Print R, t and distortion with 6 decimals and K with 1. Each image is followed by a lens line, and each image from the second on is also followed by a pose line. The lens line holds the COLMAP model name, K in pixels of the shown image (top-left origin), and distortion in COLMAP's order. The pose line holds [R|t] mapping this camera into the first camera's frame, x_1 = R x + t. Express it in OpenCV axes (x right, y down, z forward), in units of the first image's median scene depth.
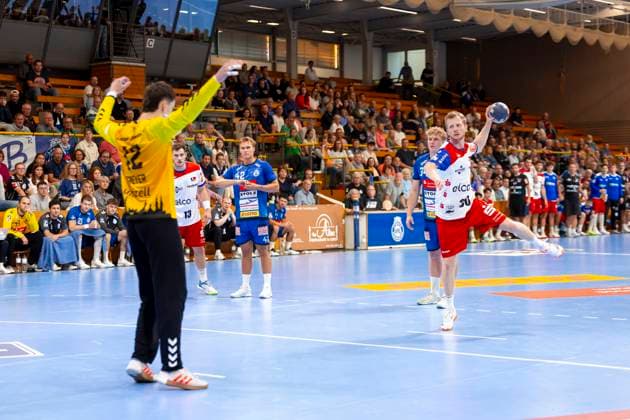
lens RADIAL K [[1454.4, 0, 315.0], [0, 1454.4, 210.0], [0, 0, 1]] dist [-0.088710, -0.361879]
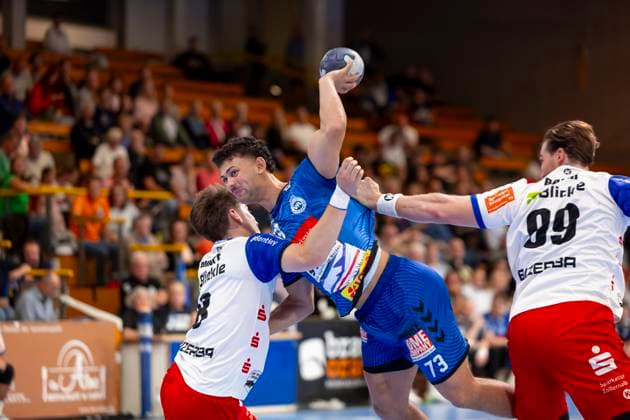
lens RADIAL K [[2153.1, 0, 315.0], [0, 2153.1, 210.0], [0, 0, 1]] dist [-0.072640, -0.319258]
pose [[0.997029, 0.013410, 0.075848, 0.029579], [-0.011394, 0.999572, -0.026941, -0.021380], [-0.076177, 0.025996, 0.996755, 0.309519]]
